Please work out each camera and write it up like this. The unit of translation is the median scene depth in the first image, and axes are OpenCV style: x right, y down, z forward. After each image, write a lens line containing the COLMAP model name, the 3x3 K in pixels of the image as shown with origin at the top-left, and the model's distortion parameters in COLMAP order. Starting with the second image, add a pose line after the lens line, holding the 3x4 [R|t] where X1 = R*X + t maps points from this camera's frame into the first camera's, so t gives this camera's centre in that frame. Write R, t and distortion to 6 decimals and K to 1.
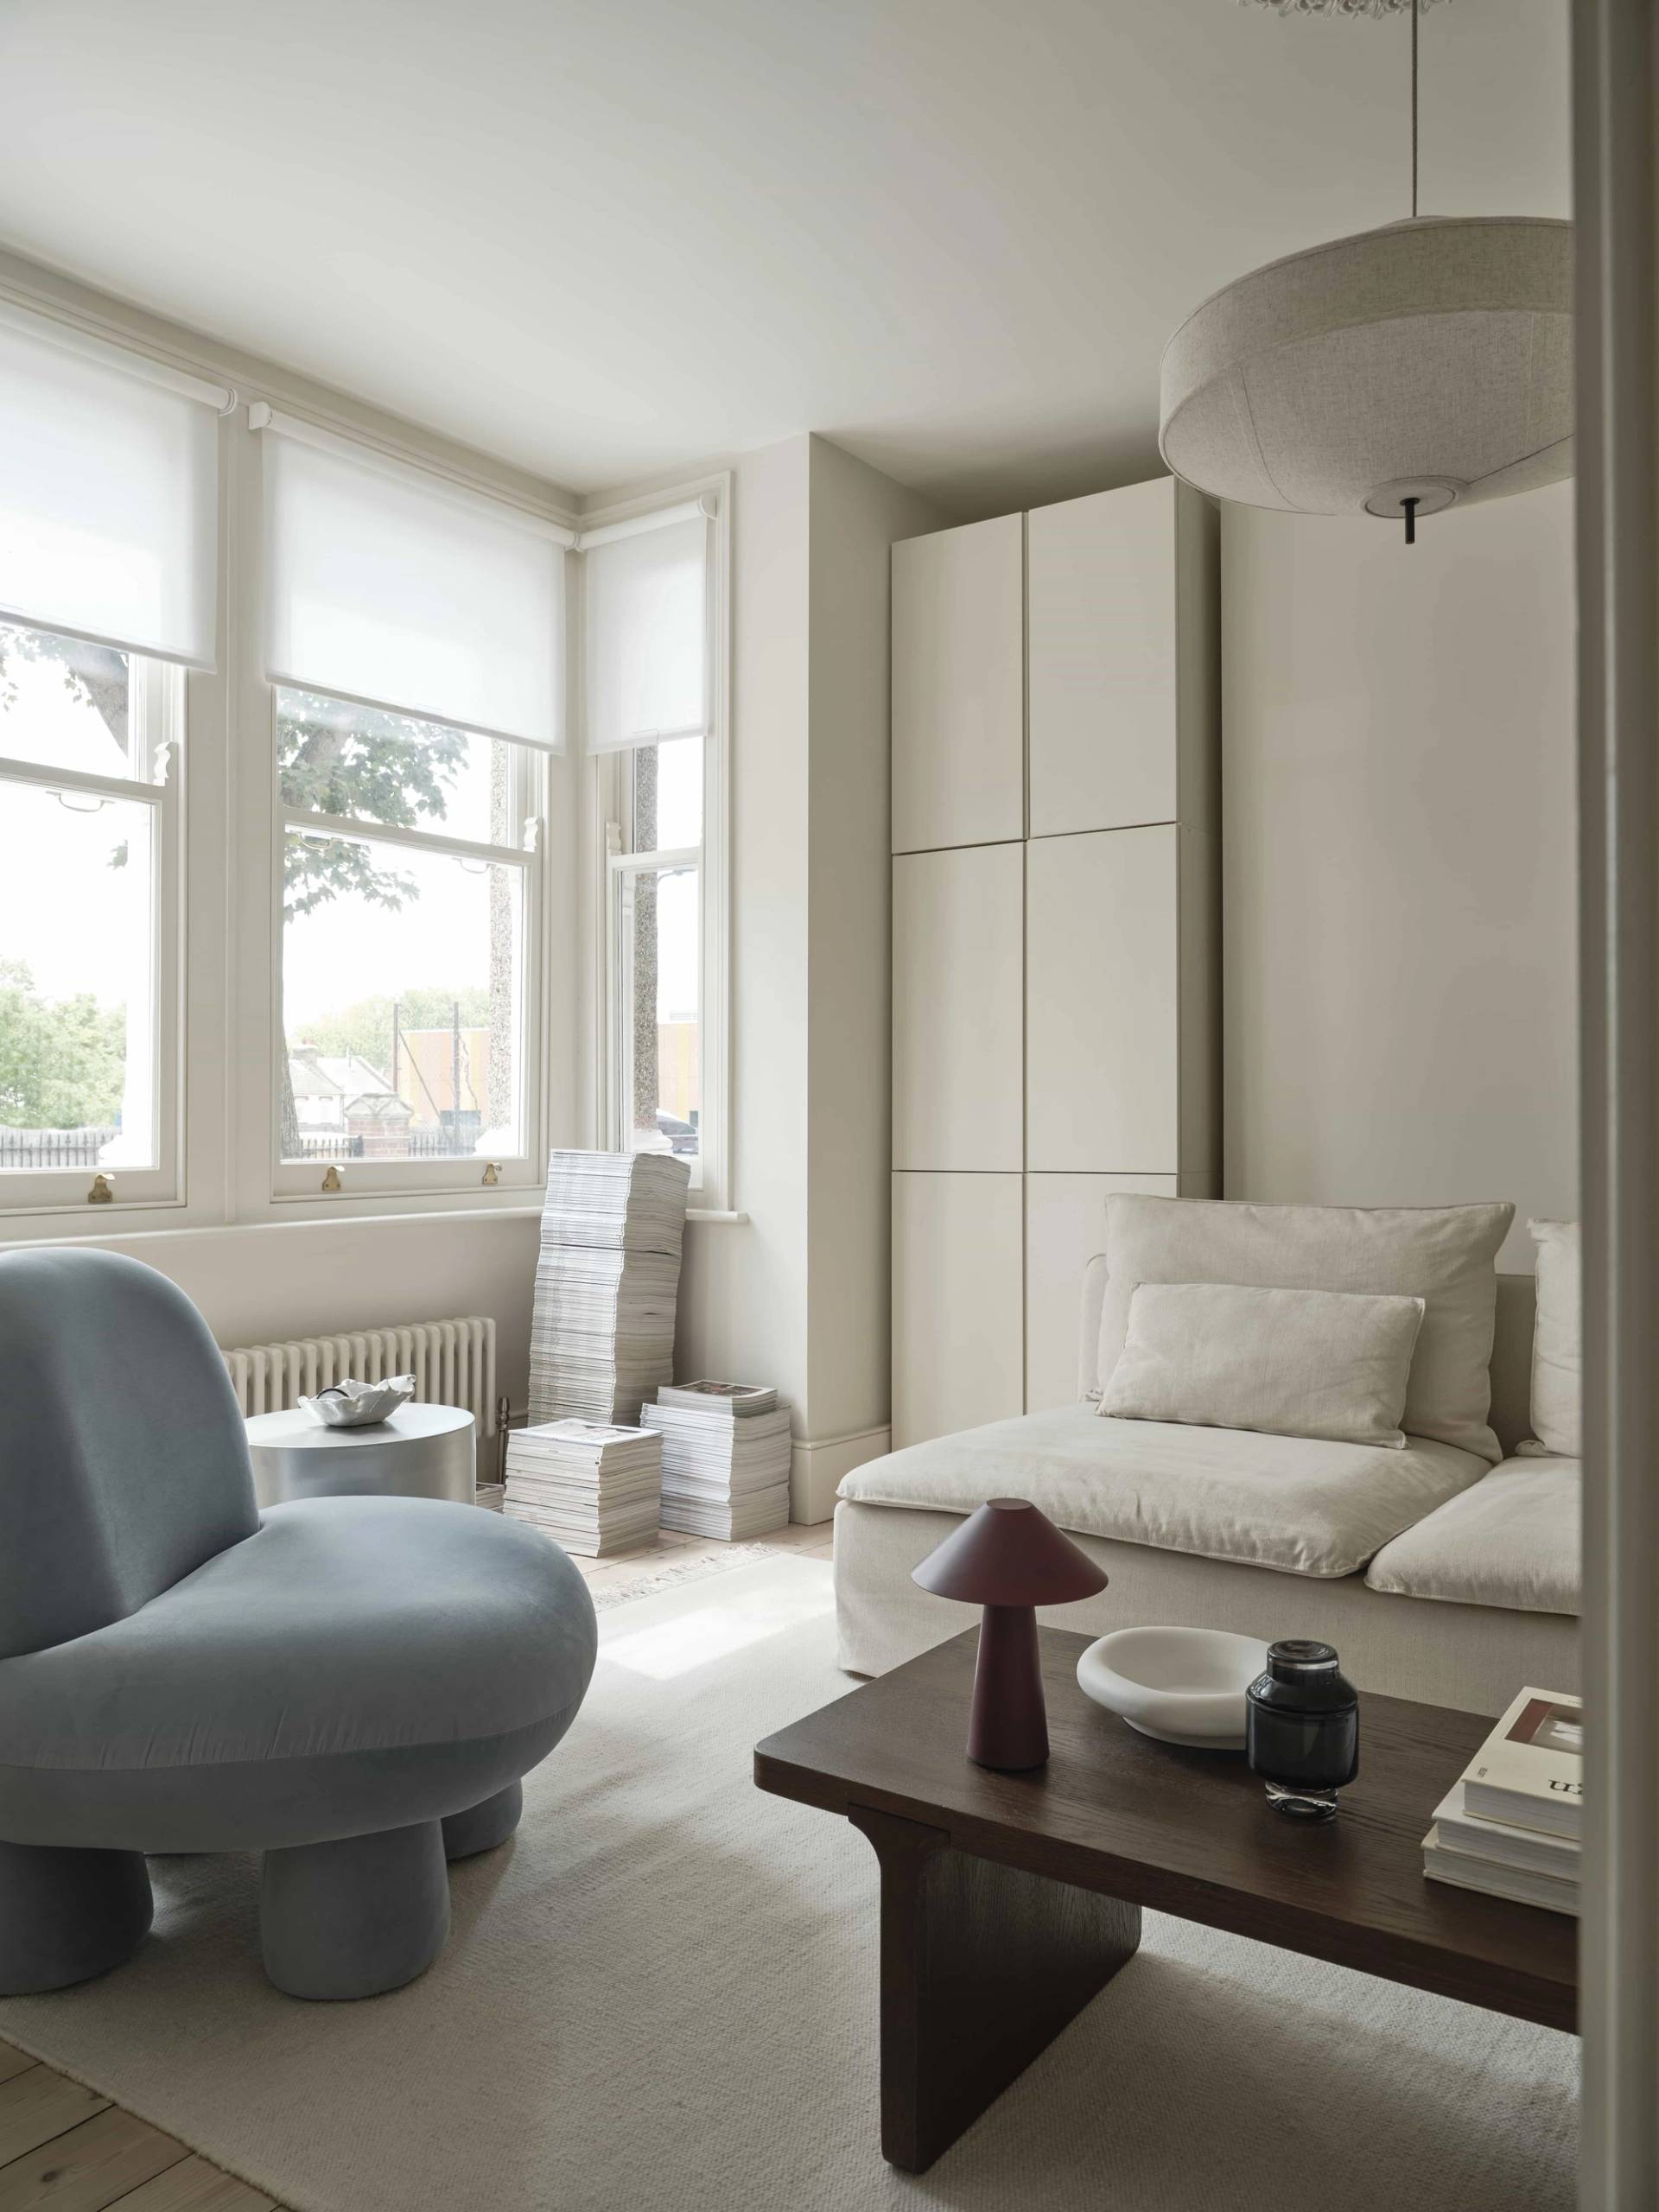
lens RADIAL K [[1657.9, 0, 833.1], [0, 1657.9, 1075.2], [0, 0, 1]] dist [0.001579, -0.000969]
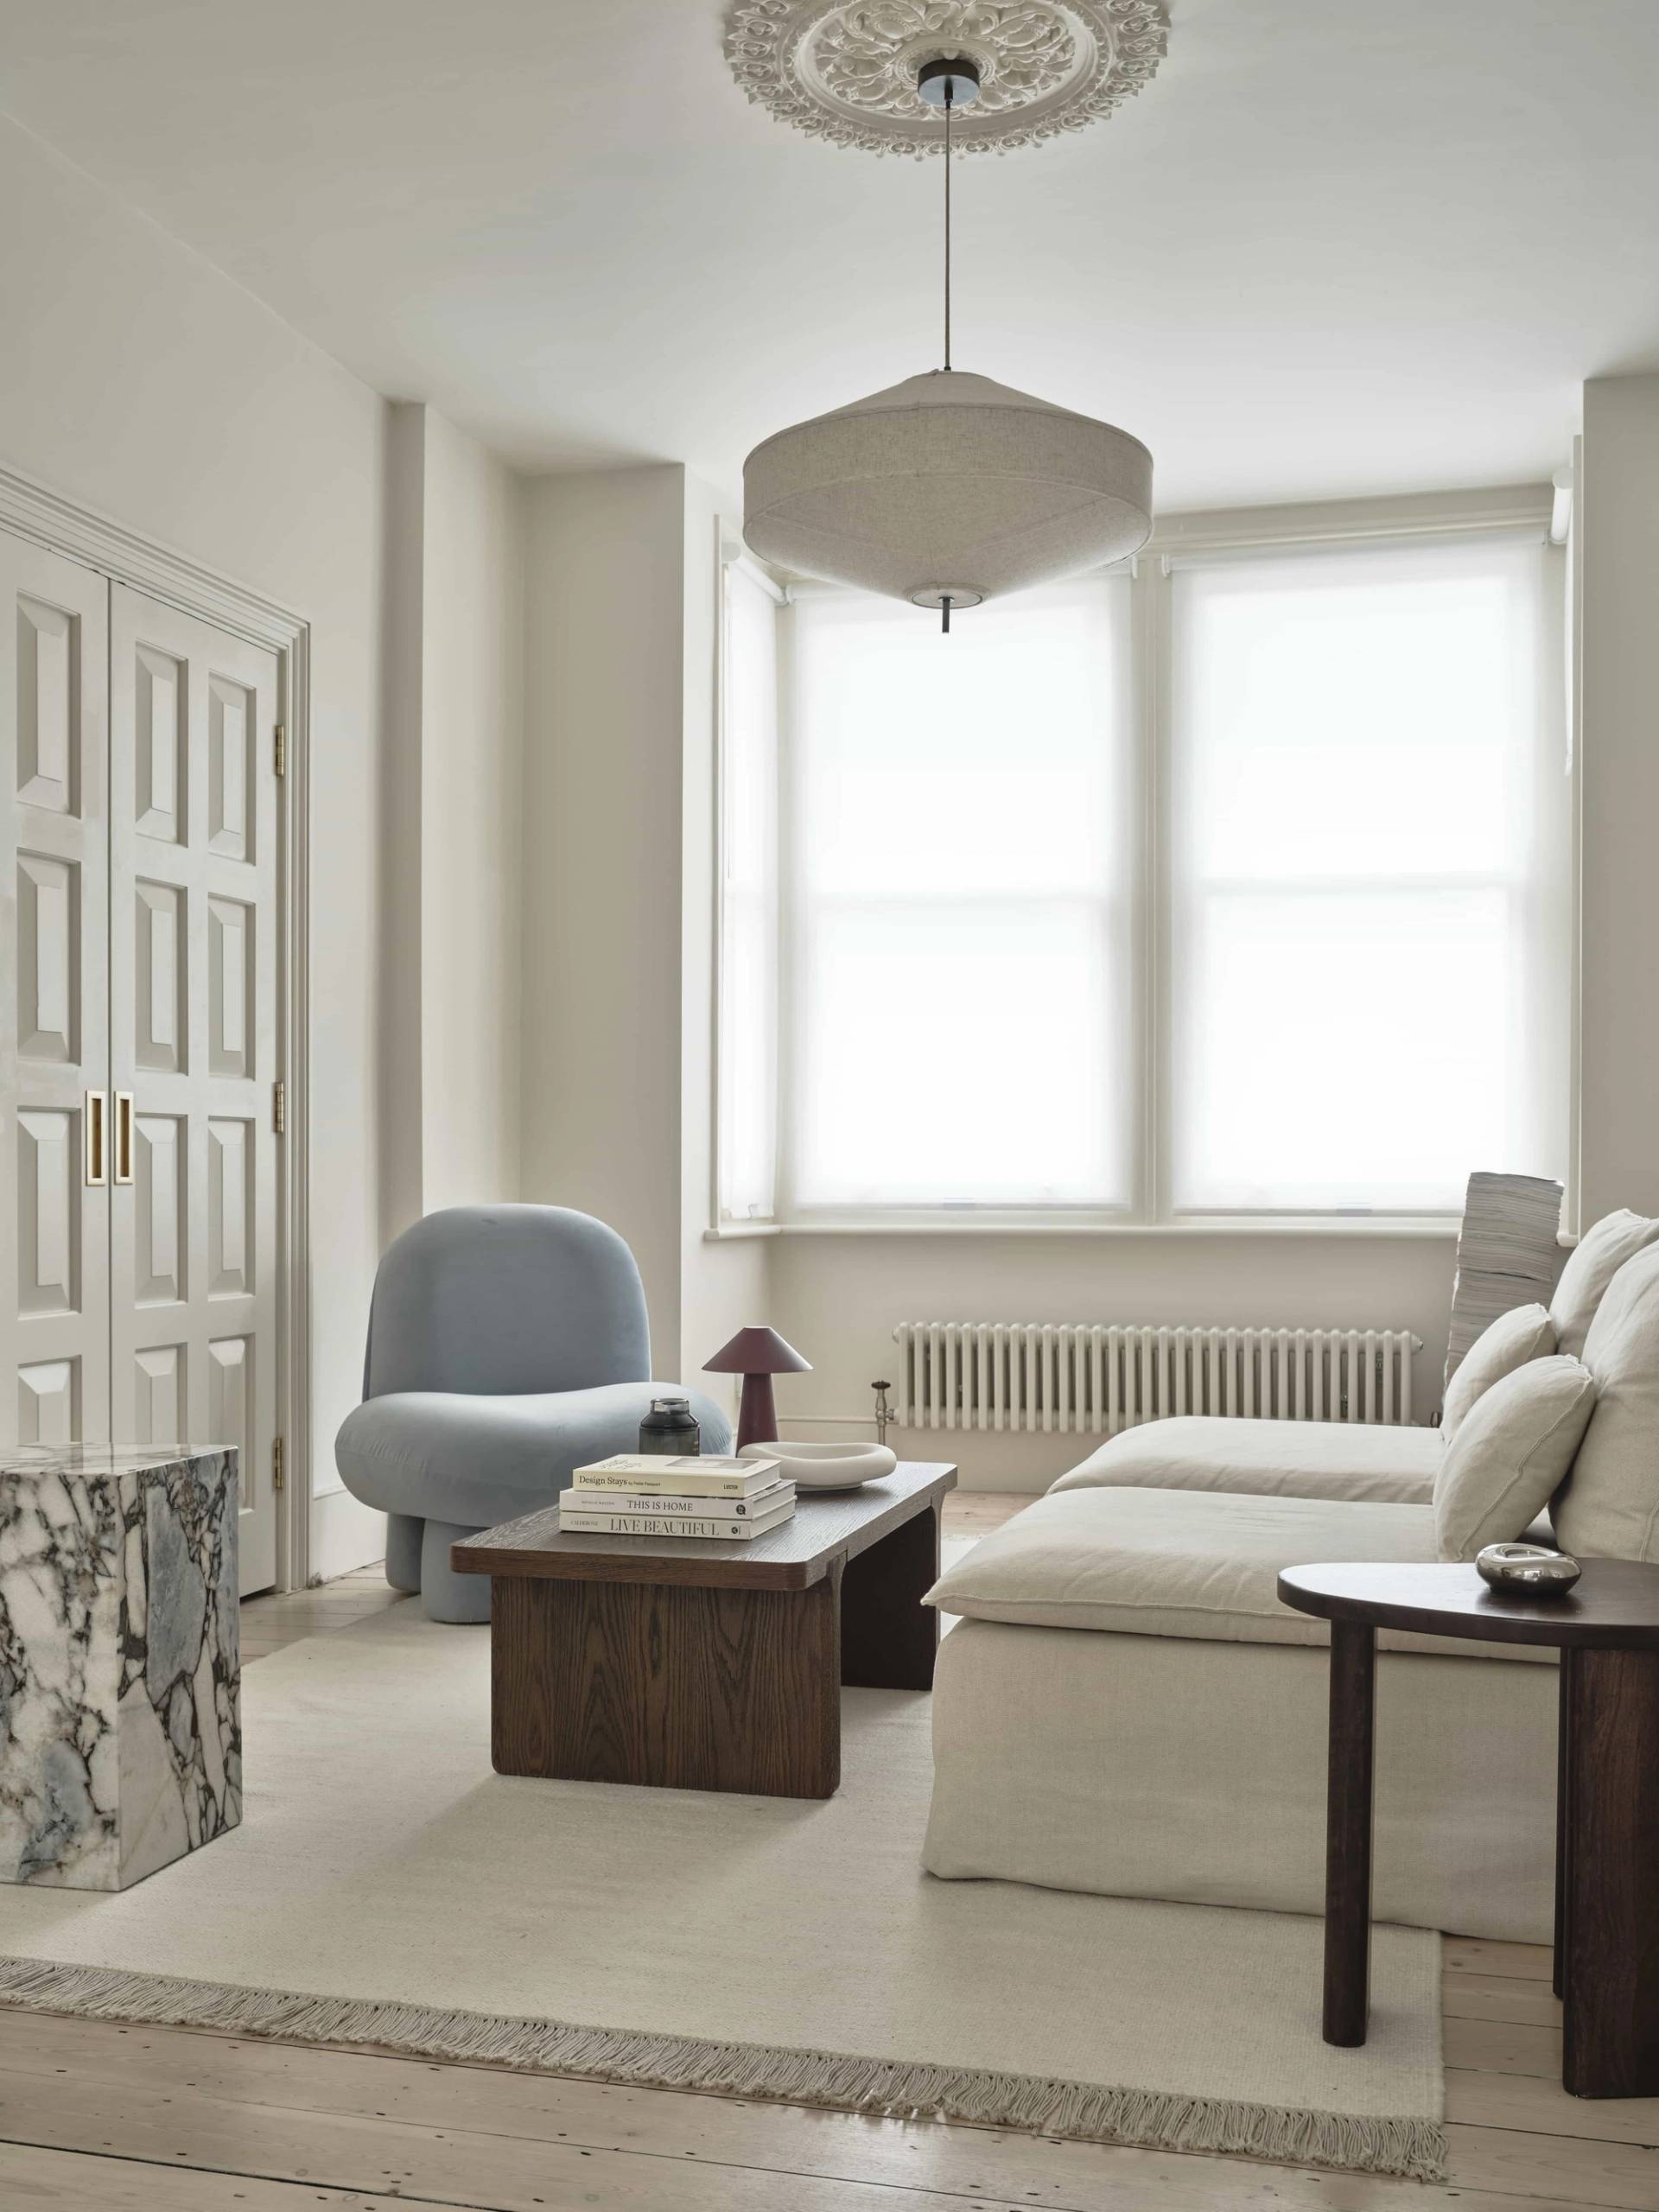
lens RADIAL K [[2188.4, 0, 824.2], [0, 2188.4, 1176.5], [0, 0, 1]] dist [-0.022674, -0.003186]
pose [[0.326322, 0.000054, -0.945259, 1.026876], [0.017825, 0.999822, 0.006210, 0.036220], [0.945091, -0.018876, 0.326263, 0.216168]]
